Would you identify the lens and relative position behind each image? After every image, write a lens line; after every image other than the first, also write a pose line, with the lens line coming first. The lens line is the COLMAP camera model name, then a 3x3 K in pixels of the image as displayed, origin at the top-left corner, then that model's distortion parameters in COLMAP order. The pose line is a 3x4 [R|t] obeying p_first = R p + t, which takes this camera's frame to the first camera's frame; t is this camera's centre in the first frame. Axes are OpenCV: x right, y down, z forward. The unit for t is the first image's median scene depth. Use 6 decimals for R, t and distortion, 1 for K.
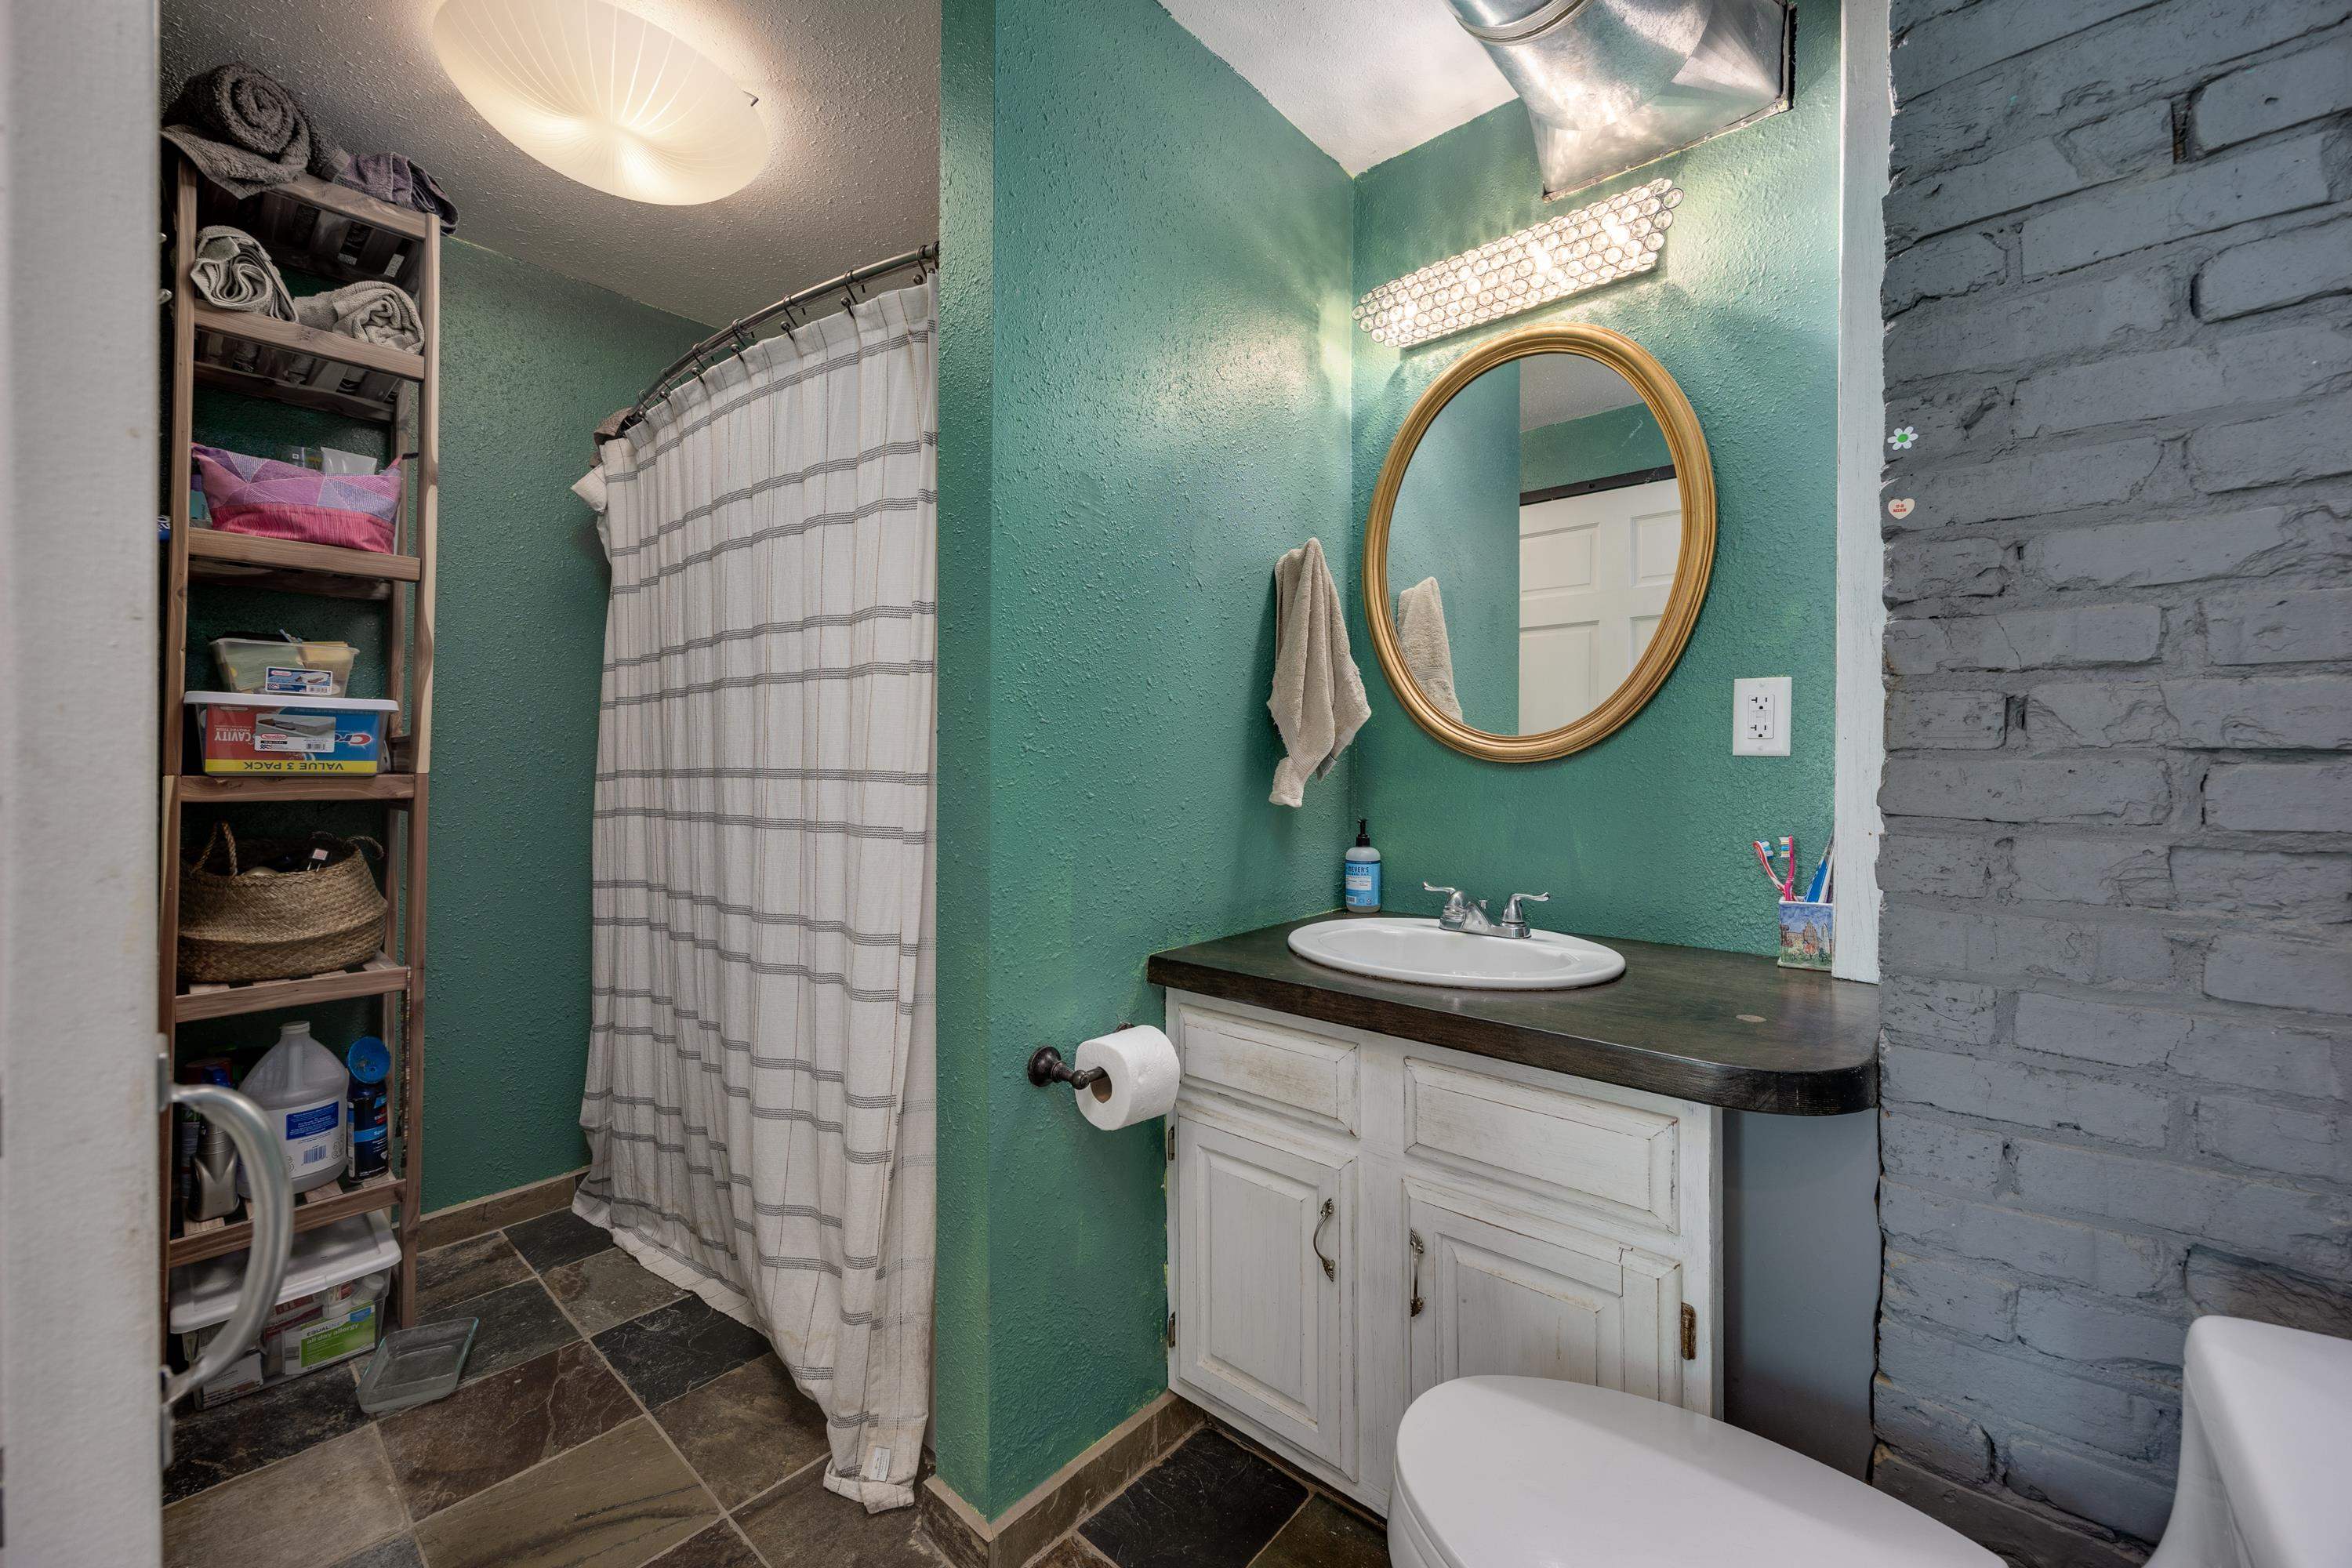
lens RADIAL K [[959.6, 0, 1142.2], [0, 959.6, 748.3], [0, 0, 1]] dist [-0.002223, 0.000174]
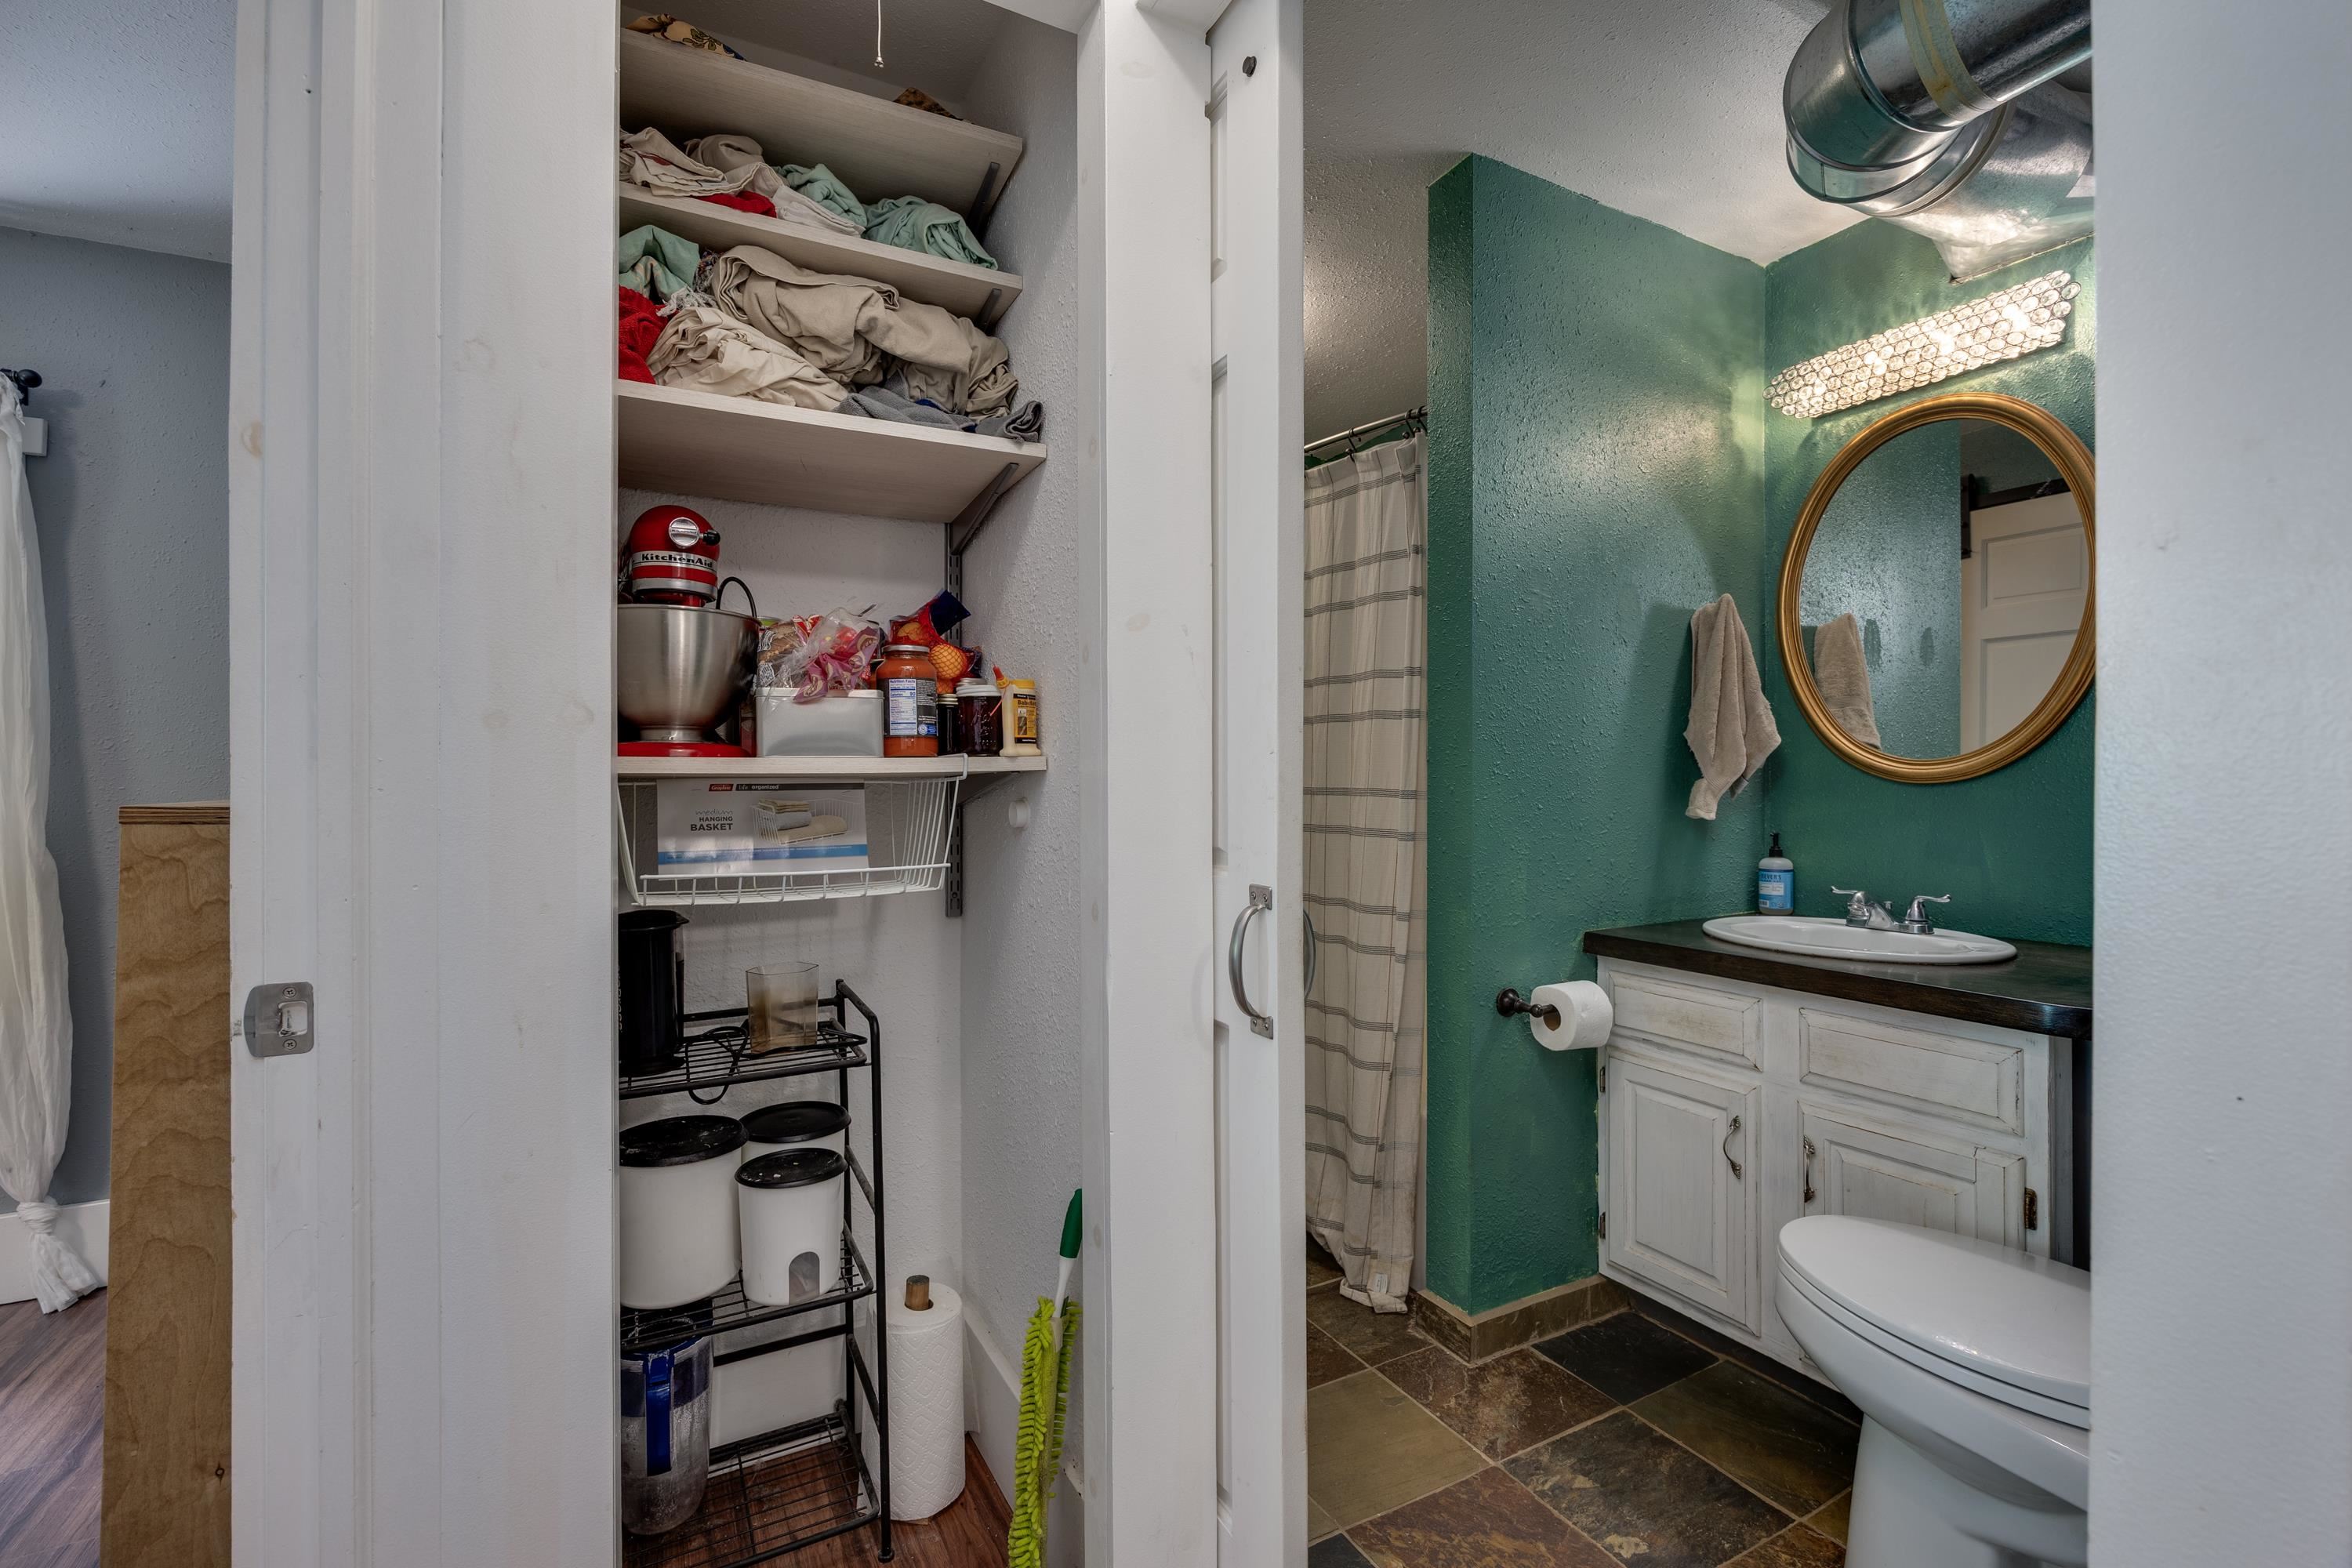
lens RADIAL K [[1054.2, 0, 1171.9], [0, 1054.2, 773.9], [0, 0, 1]] dist [-0.012646, 0.001881]
pose [[0.949138, -0.002126, -0.314853, -0.070141], [0.003885, 0.999980, 0.004961, -0.006349], [0.314836, -0.005932, 0.949127, -0.496887]]
